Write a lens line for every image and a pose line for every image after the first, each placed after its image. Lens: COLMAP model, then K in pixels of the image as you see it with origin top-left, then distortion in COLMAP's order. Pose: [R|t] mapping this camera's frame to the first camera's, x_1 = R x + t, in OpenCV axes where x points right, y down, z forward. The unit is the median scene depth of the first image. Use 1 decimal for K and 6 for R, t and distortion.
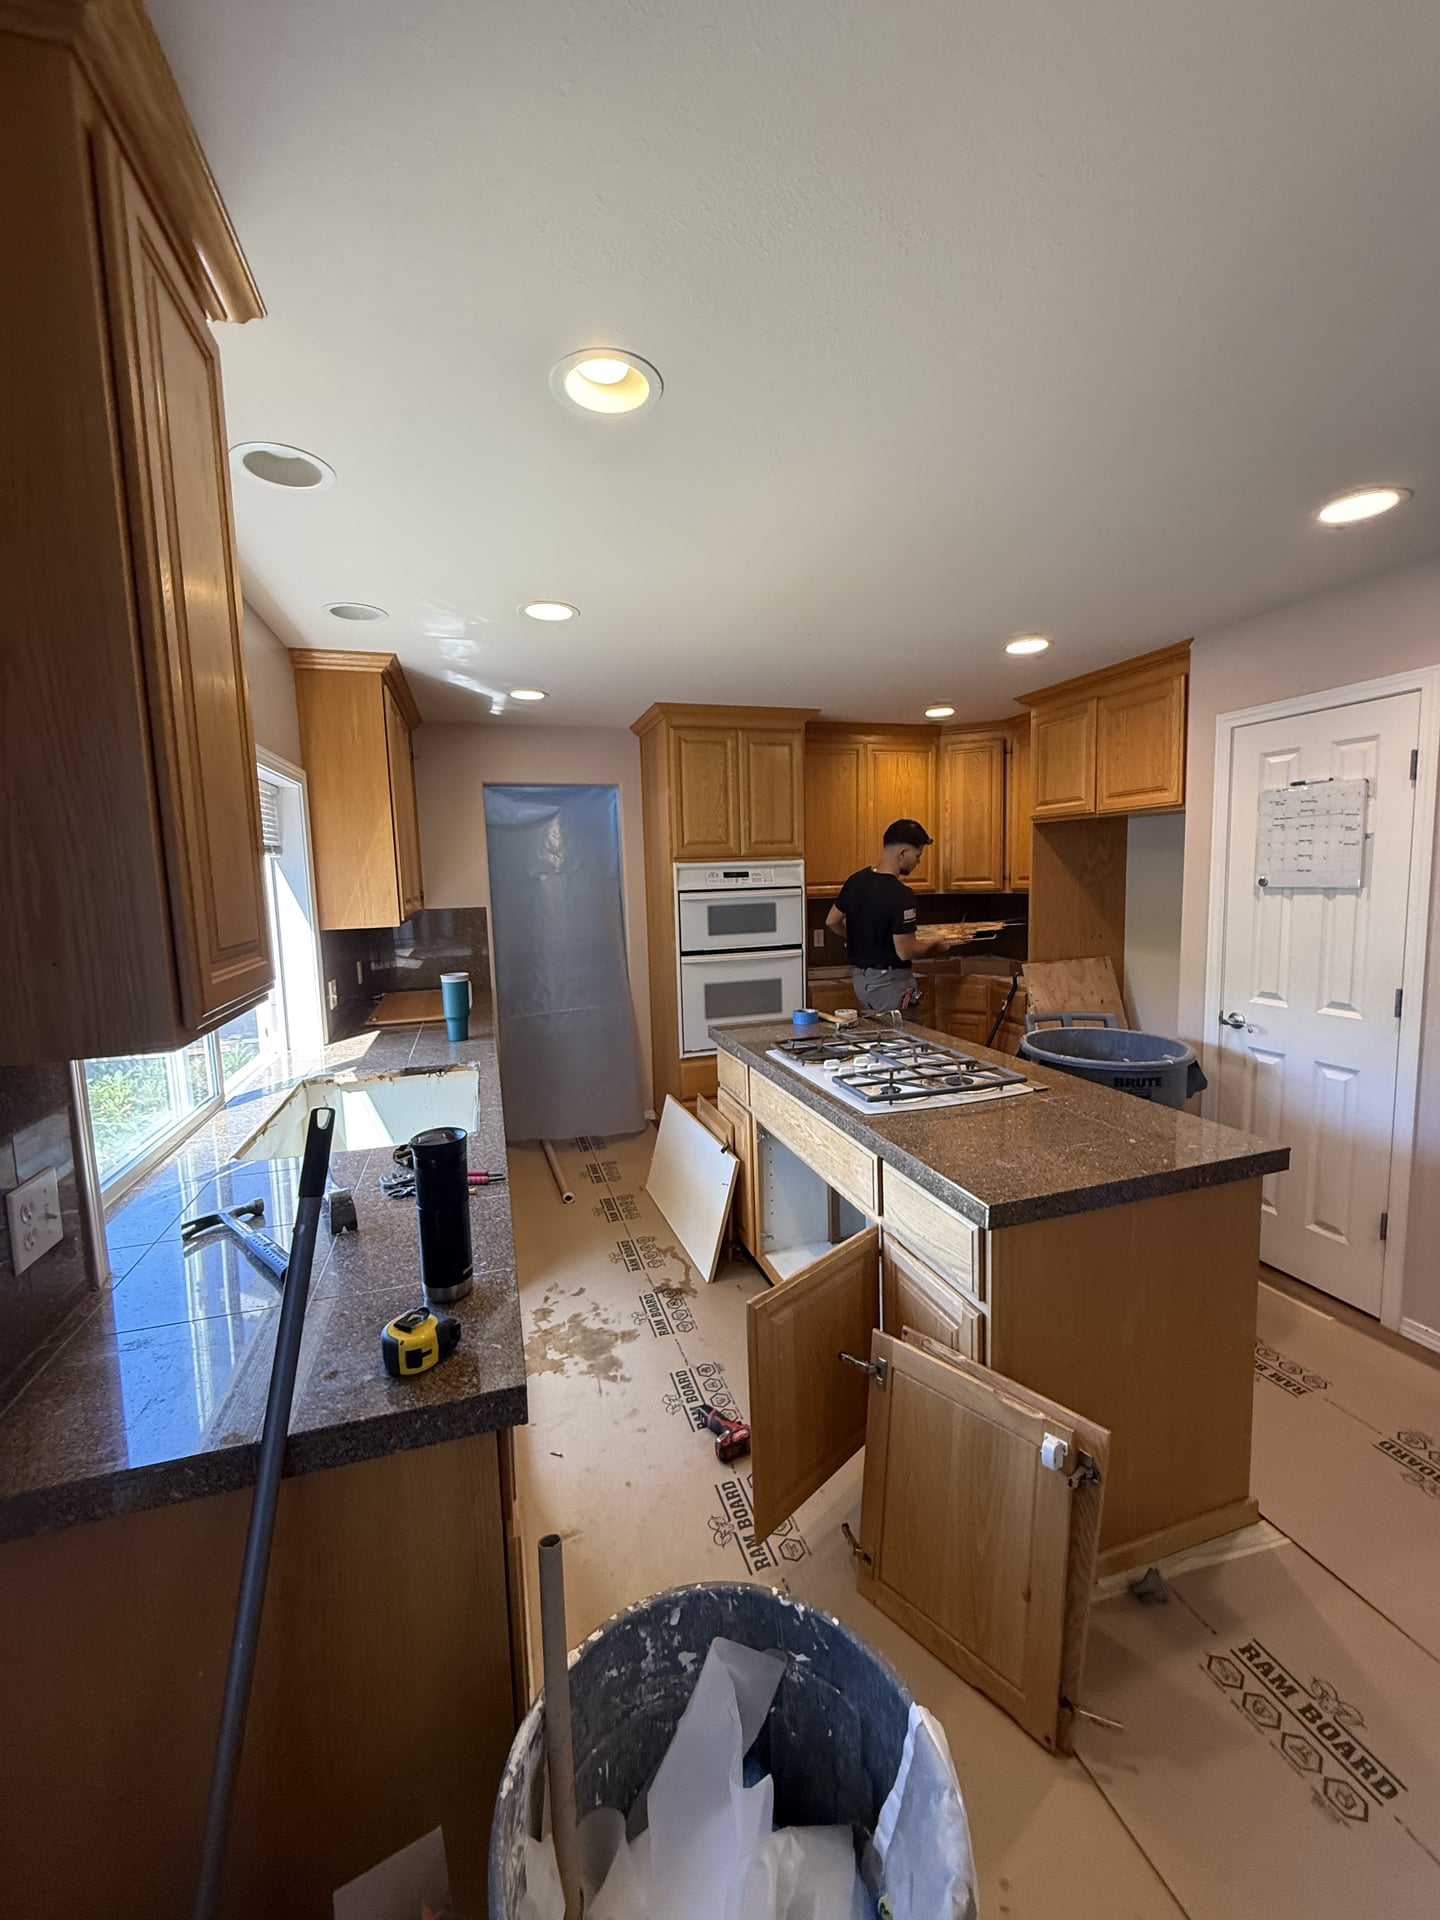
lens RADIAL K [[765.2, 0, 721.2], [0, 765.2, 956.0], [0, 0, 1]] dist [-0.000647, -0.000778]
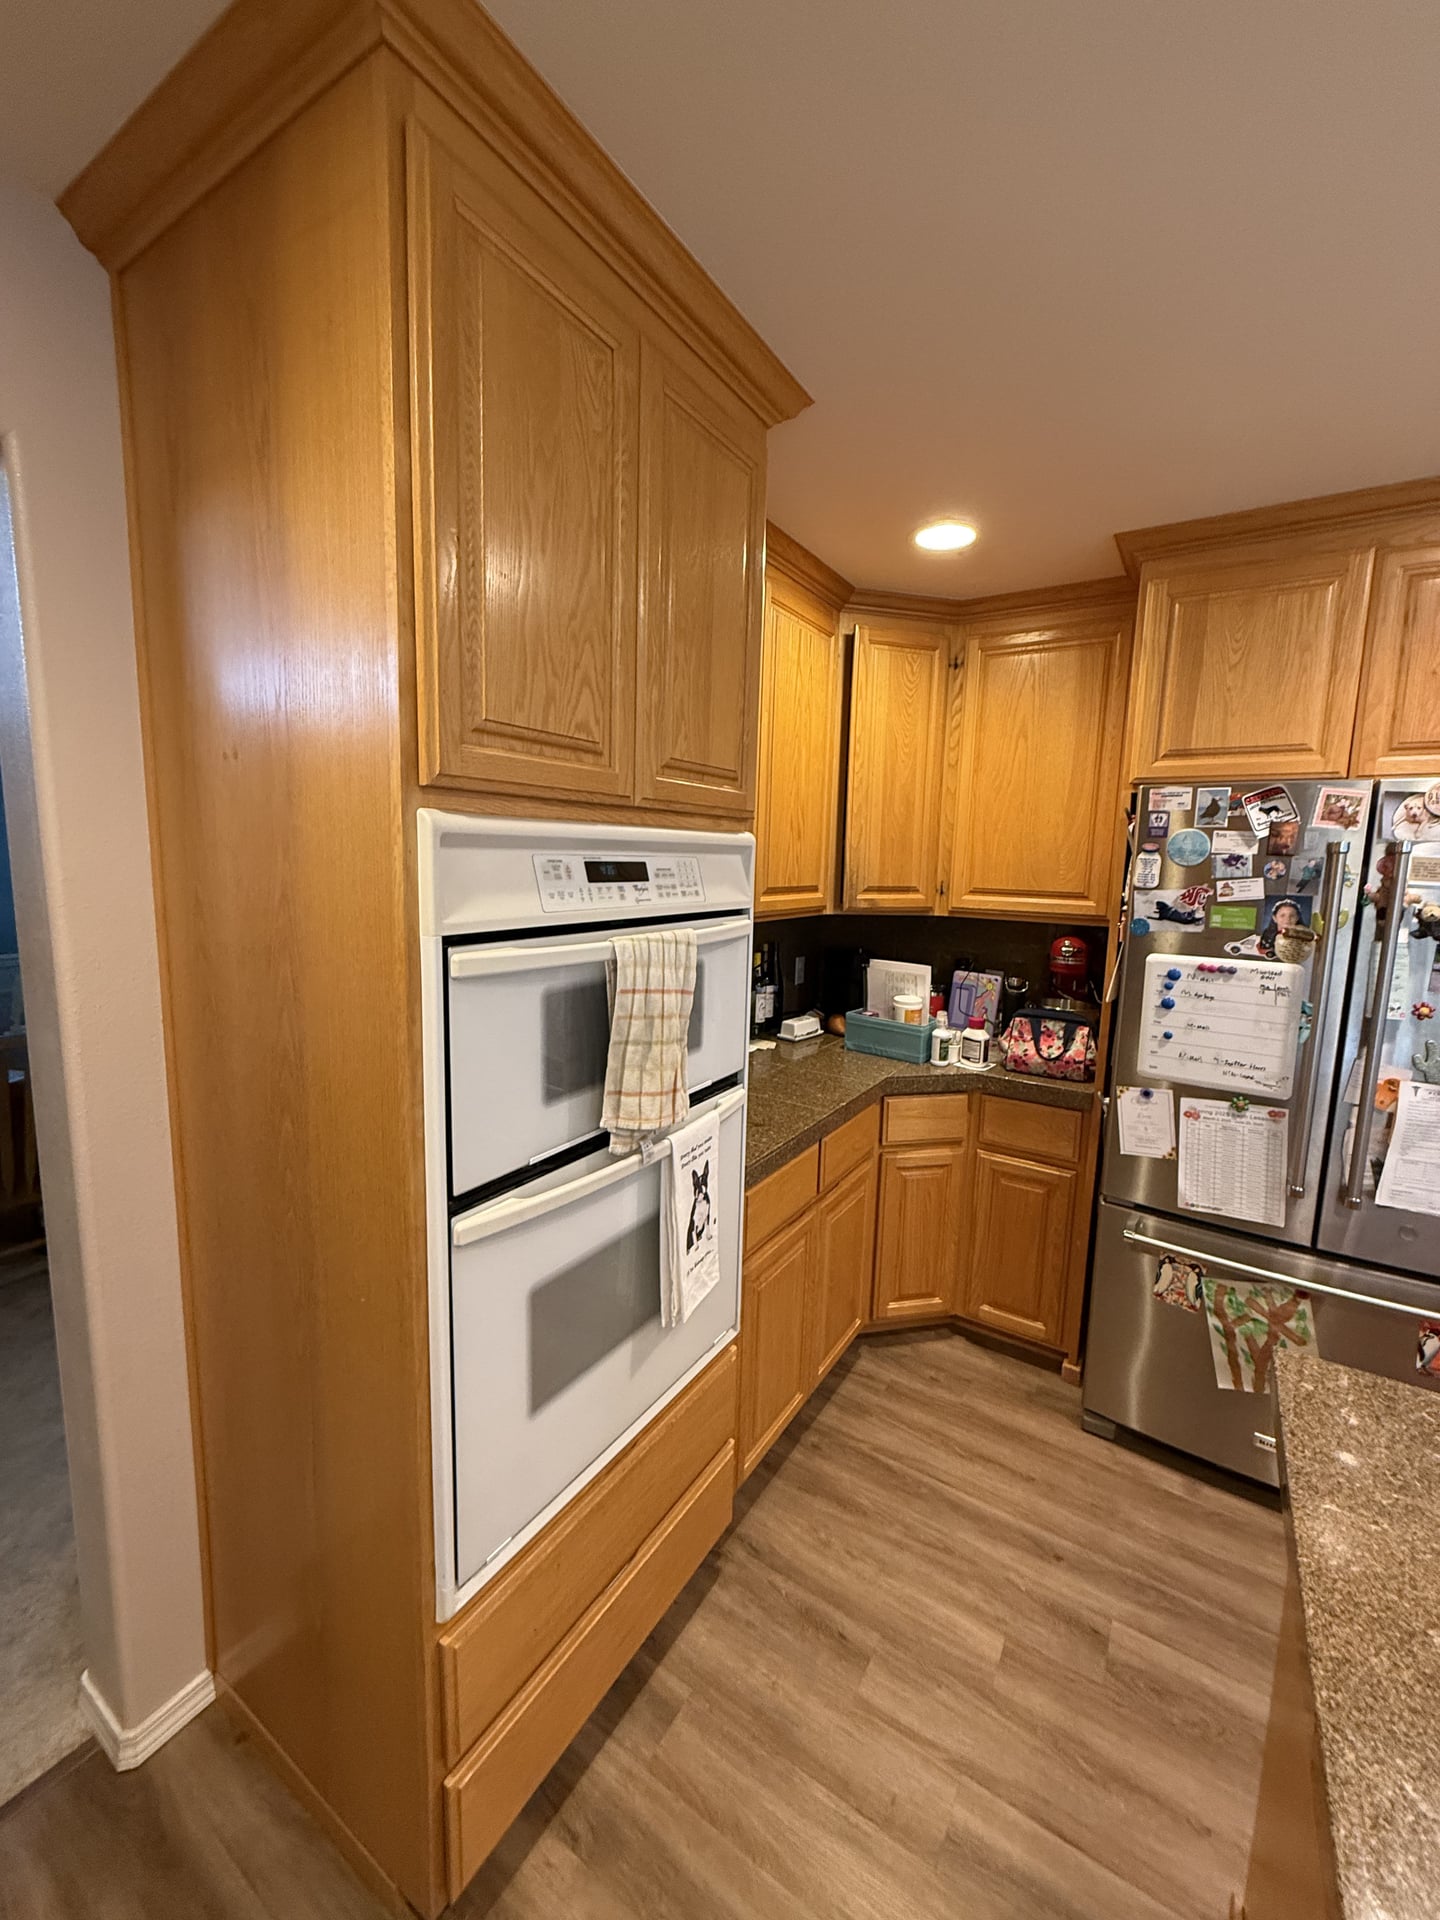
lens RADIAL K [[761.3, 0, 723.4], [0, 761.3, 954.9], [0, 0, 1]] dist [-0.001357, -0.000545]
pose [[0.763080, -0.036341, 0.645282, -0.210675], [0.024875, 0.999330, 0.026865, -0.129078], [-0.645825, -0.004449, 0.763472, 1.198092]]
